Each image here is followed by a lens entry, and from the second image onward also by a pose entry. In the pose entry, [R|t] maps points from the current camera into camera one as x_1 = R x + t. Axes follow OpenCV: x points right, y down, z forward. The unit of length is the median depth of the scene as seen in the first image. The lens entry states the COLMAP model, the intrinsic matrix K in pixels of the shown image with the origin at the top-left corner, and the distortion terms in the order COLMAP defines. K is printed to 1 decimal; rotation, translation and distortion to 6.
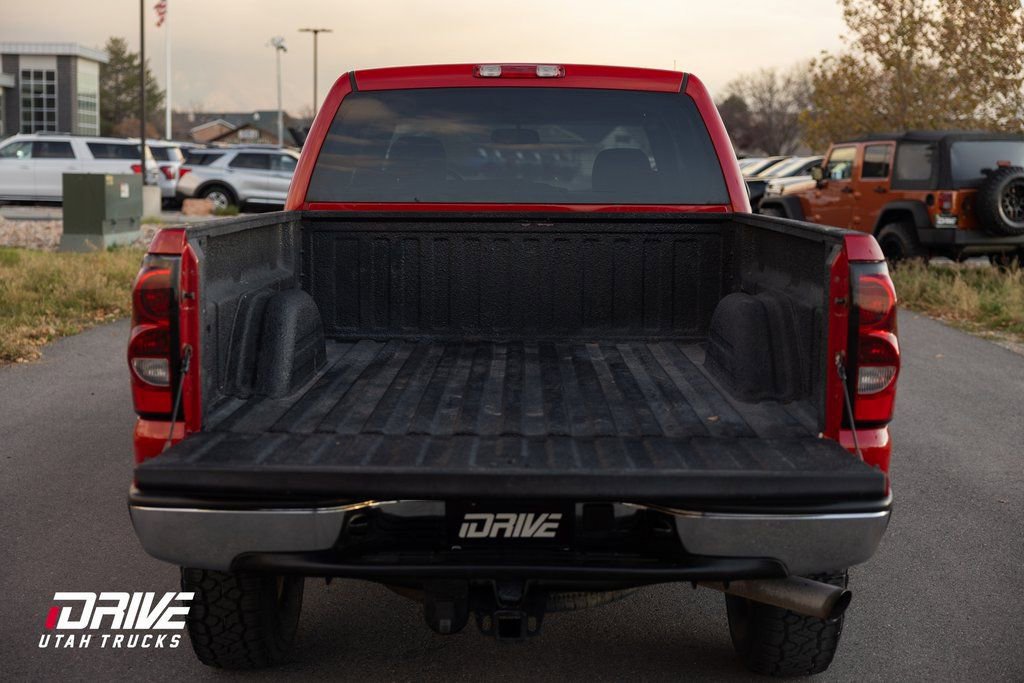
lens RADIAL K [[1460.0, 0, 511.1], [0, 1460.0, 338.5], [0, 0, 1]] dist [0.003709, 0.000000]
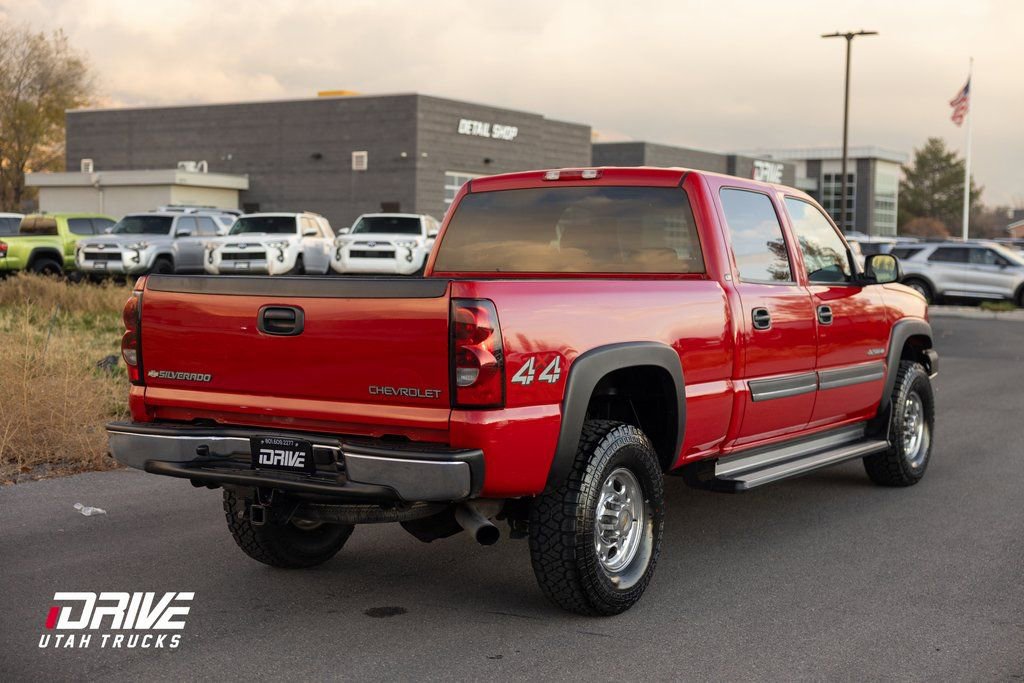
lens RADIAL K [[1460.0, 0, 510.2], [0, 1460.0, 337.6], [0, 0, 1]] dist [0.003709, 0.000000]
pose [[0.841834, 0.022434, -0.539270, 0.408425], [-0.058815, 0.996999, -0.050337, 0.022783], [0.536522, 0.074093, 0.840627, -0.092475]]
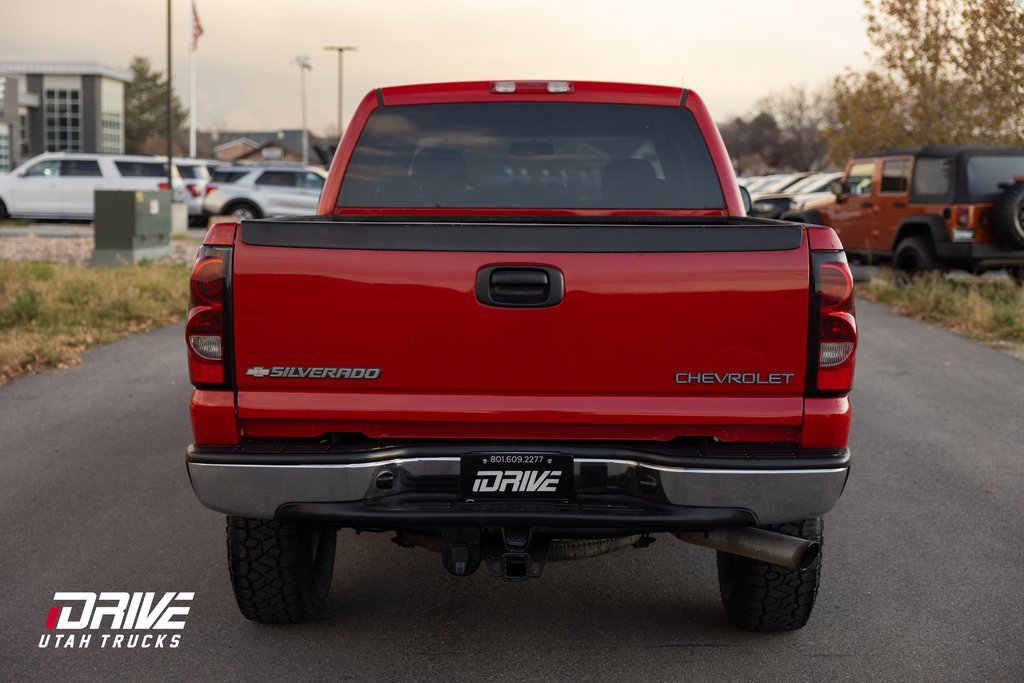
lens RADIAL K [[1460.0, 0, 514.6], [0, 1460.0, 348.6], [0, 0, 1]] dist [0.003709, 0.000000]
pose [[0.999900, -0.001238, -0.014053, 0.005190], [0.001167, 0.999986, -0.005096, 0.011014], [0.014059, 0.005079, 0.999888, -0.055939]]
